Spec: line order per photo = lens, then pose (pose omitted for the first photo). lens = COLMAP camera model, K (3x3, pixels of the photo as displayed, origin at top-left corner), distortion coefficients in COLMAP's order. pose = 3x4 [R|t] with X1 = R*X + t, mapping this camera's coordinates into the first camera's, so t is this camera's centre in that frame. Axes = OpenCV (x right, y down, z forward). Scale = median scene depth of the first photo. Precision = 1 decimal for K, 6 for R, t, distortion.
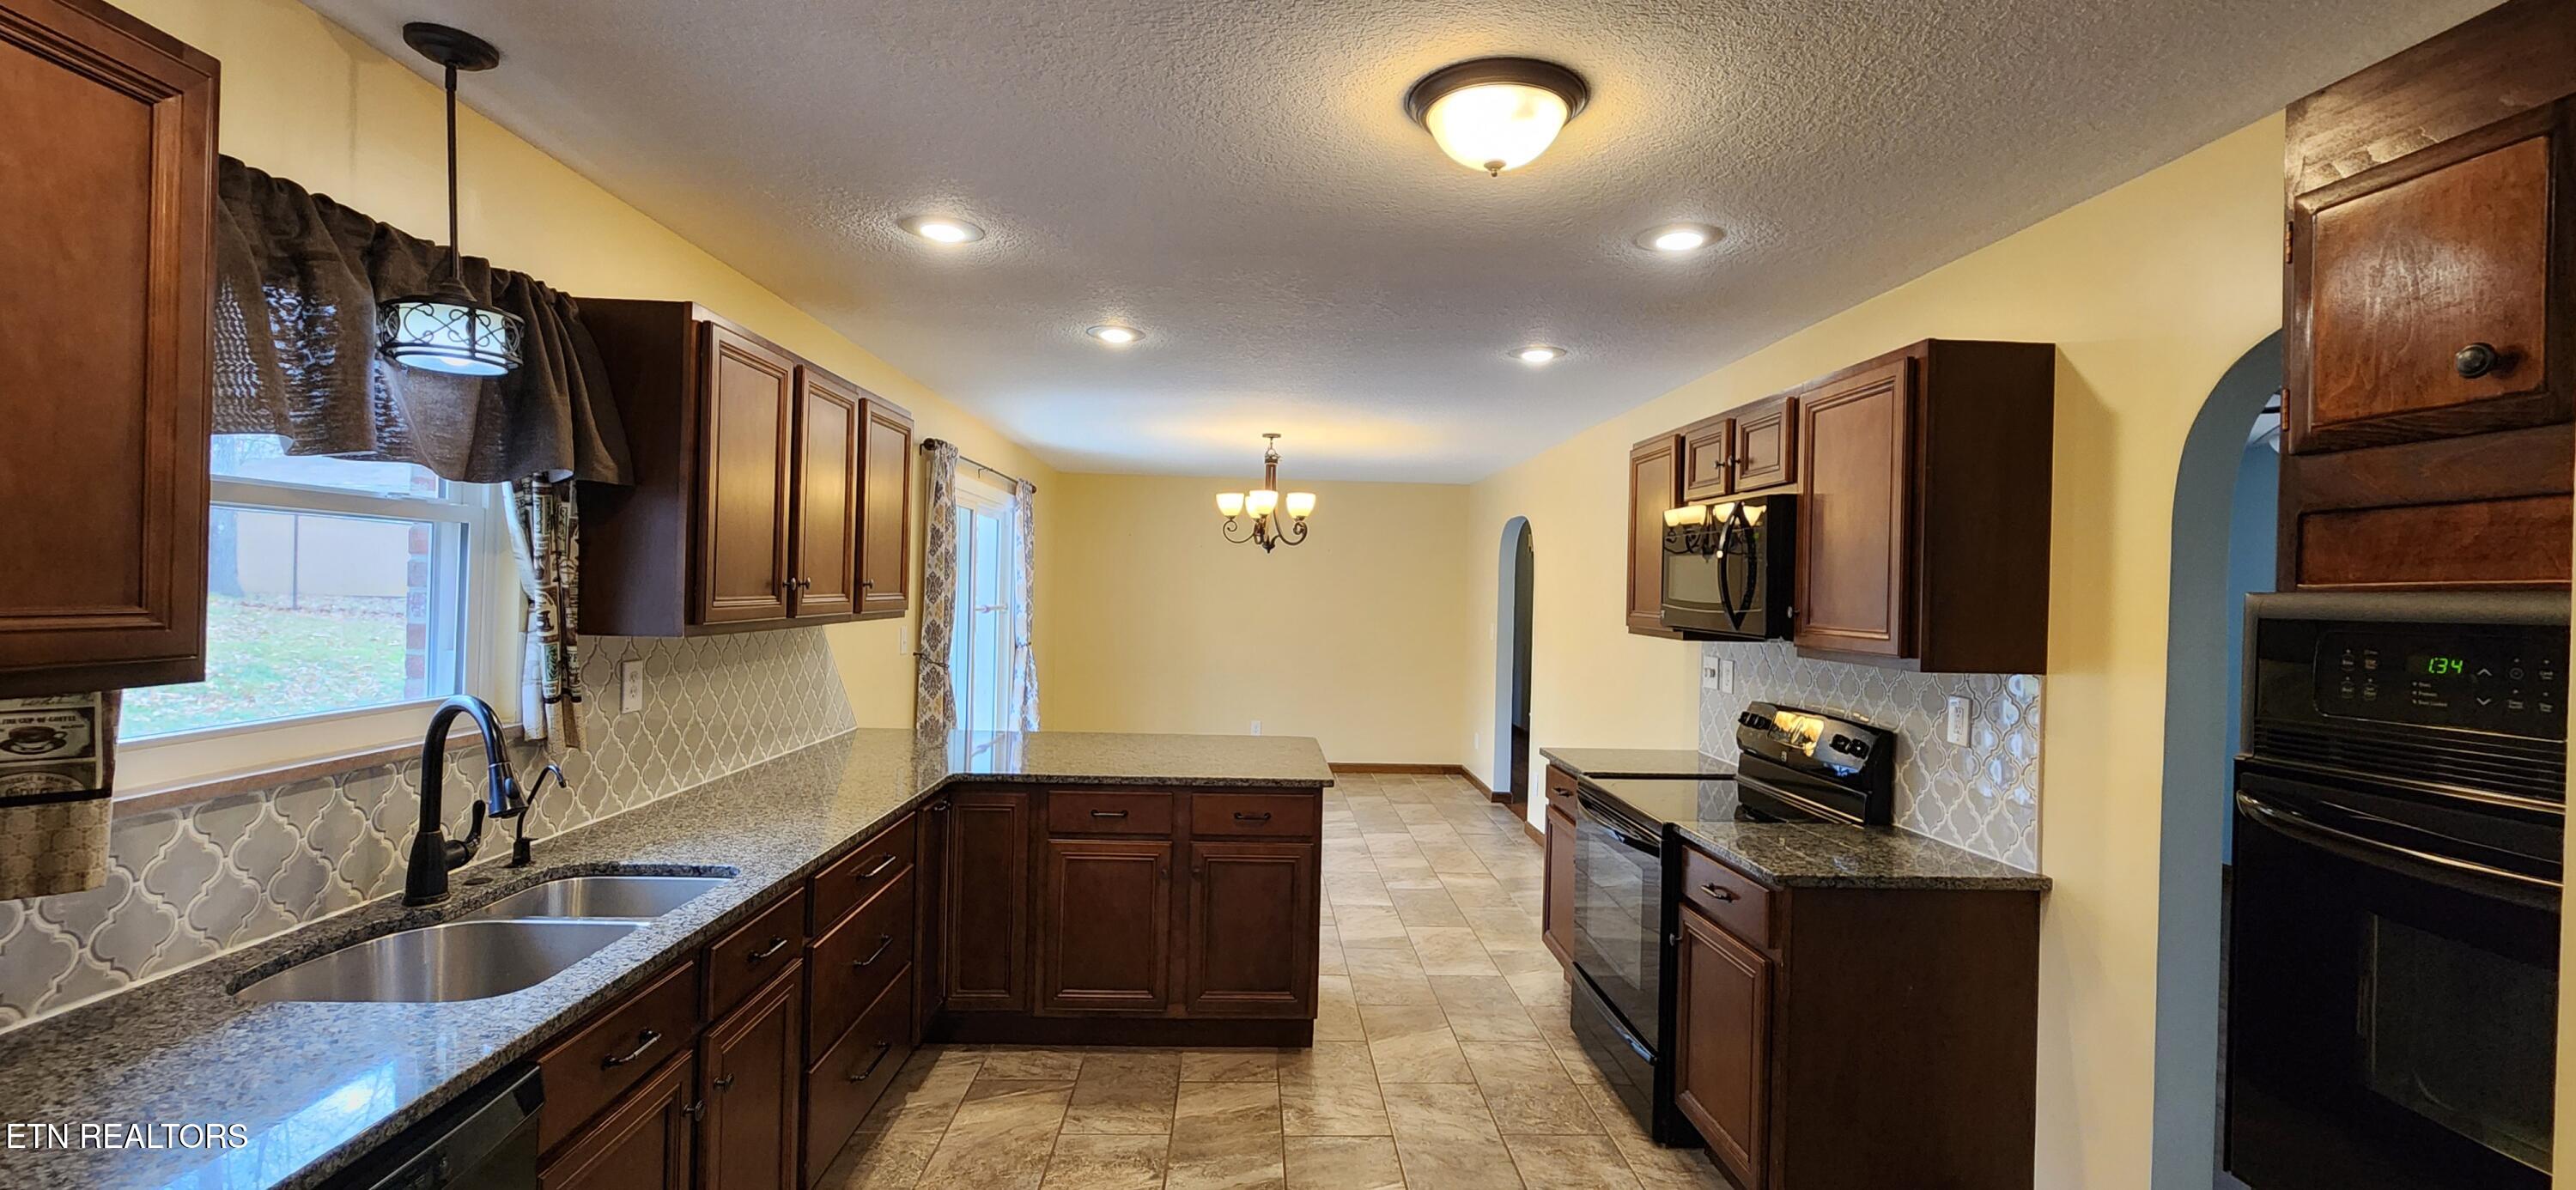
lens RADIAL K [[1038.1, 0, 1296.6], [0, 1038.1, 585.1], [0, 0, 1]] dist [0.001881, 0.000052]
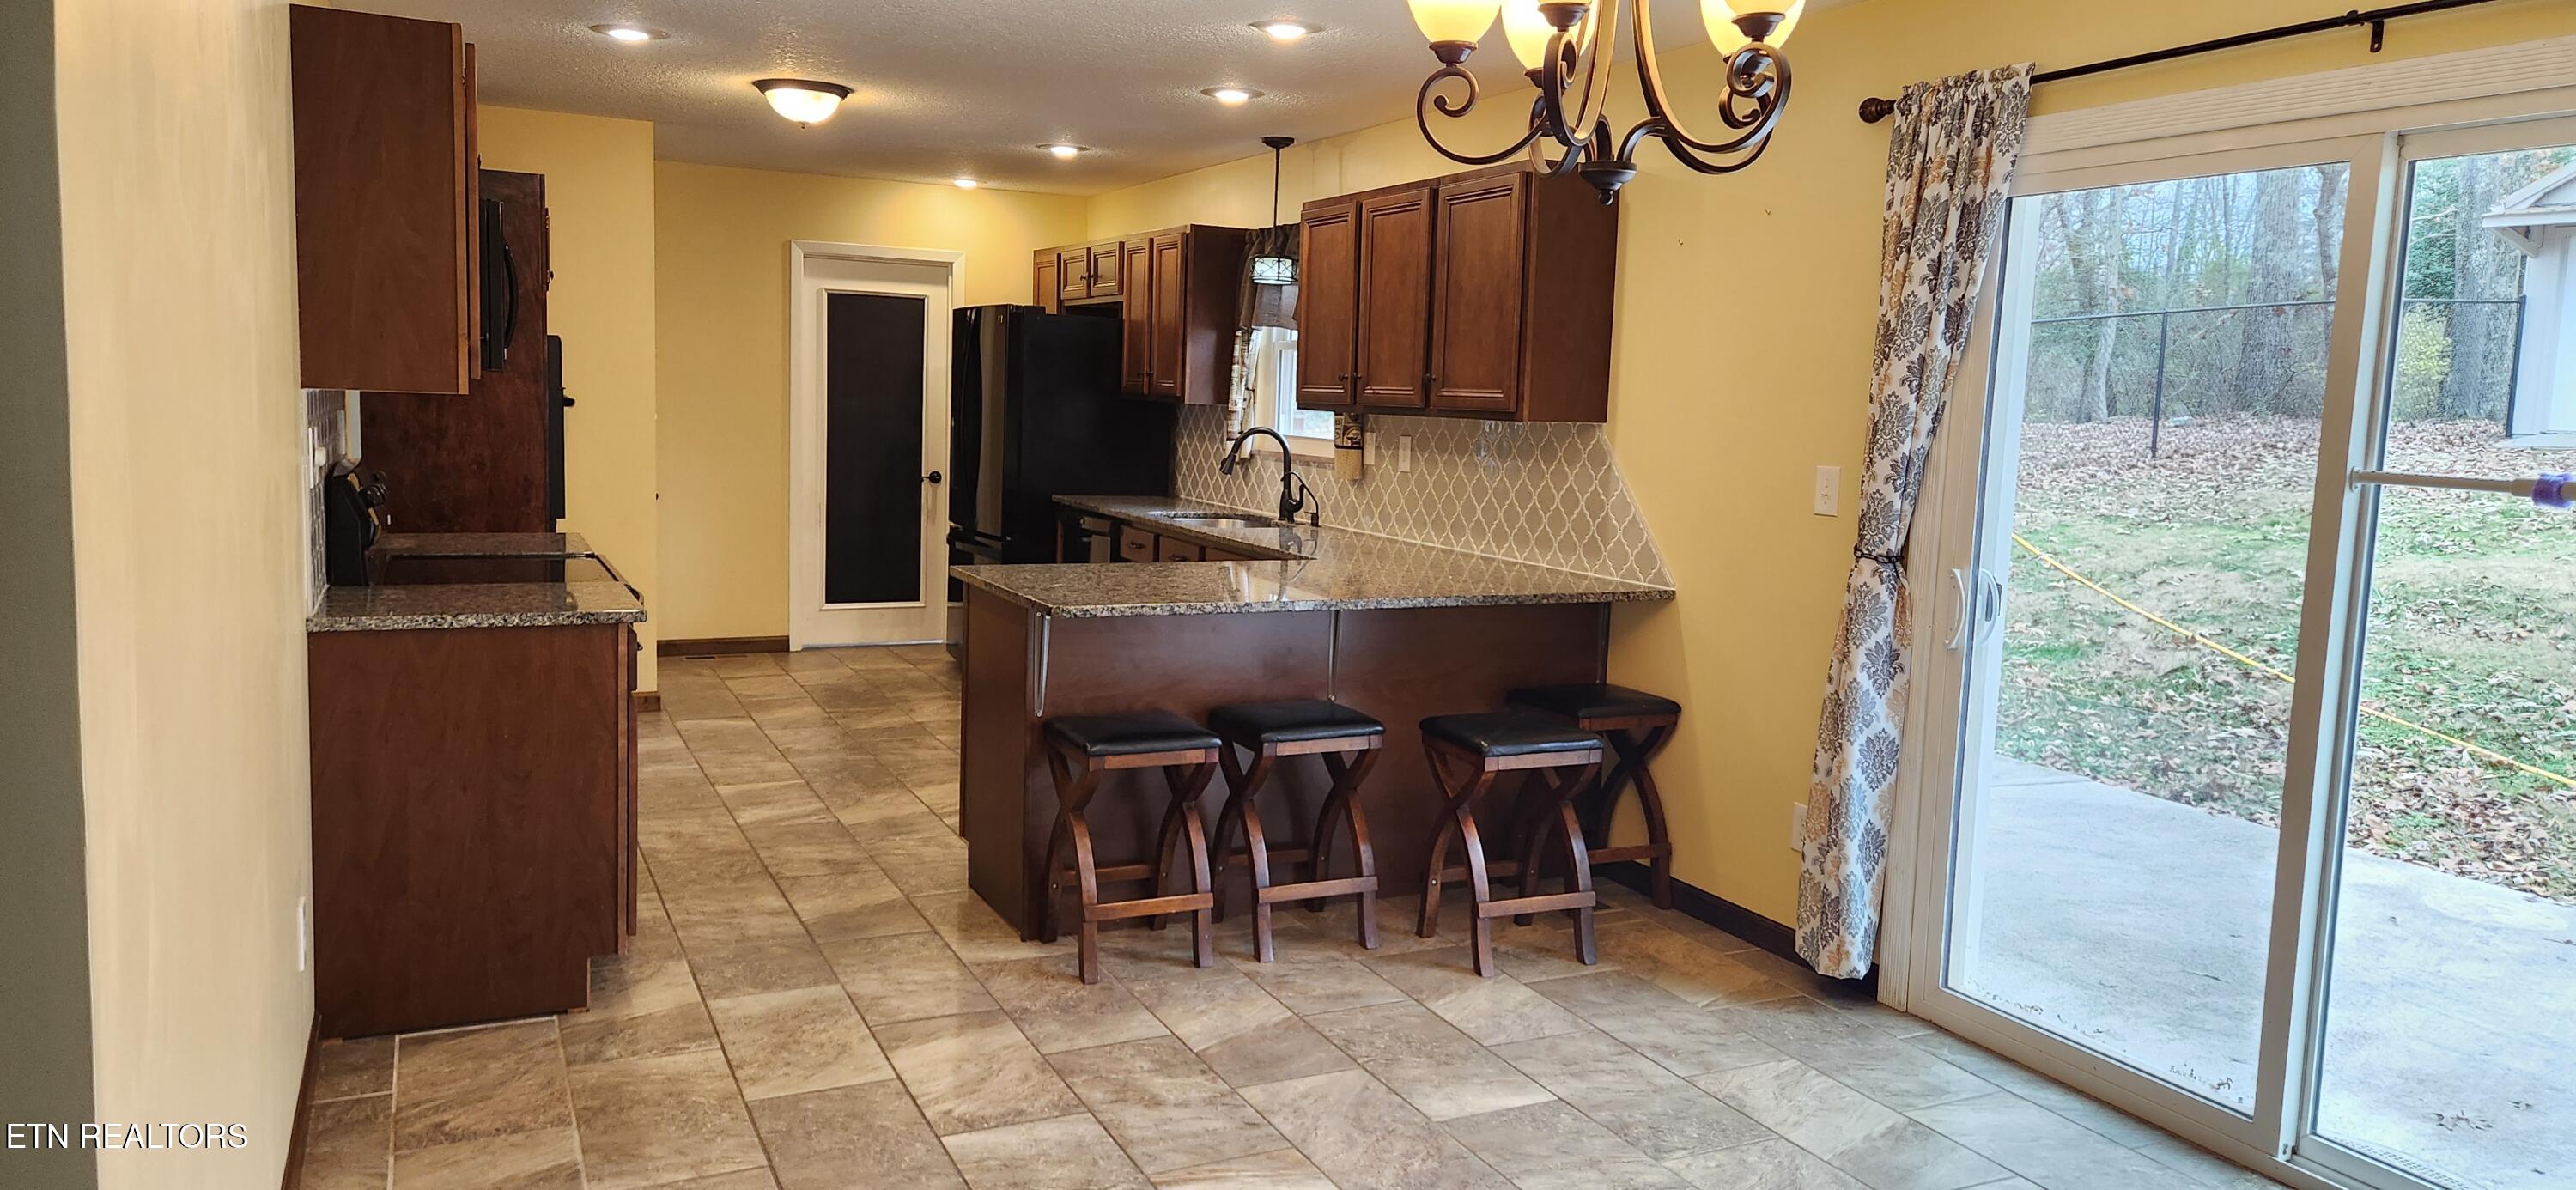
lens RADIAL K [[1699.7, 0, 1288.0], [0, 1699.7, 595.0], [0, 0, 1]] dist [0.001713, 0.000031]
pose [[-0.914844, -0.019810, -0.403322, 0.337942], [-0.065115, 0.992962, 0.098926, 0.051914], [0.398523, 0.116764, -0.909695, 2.305791]]
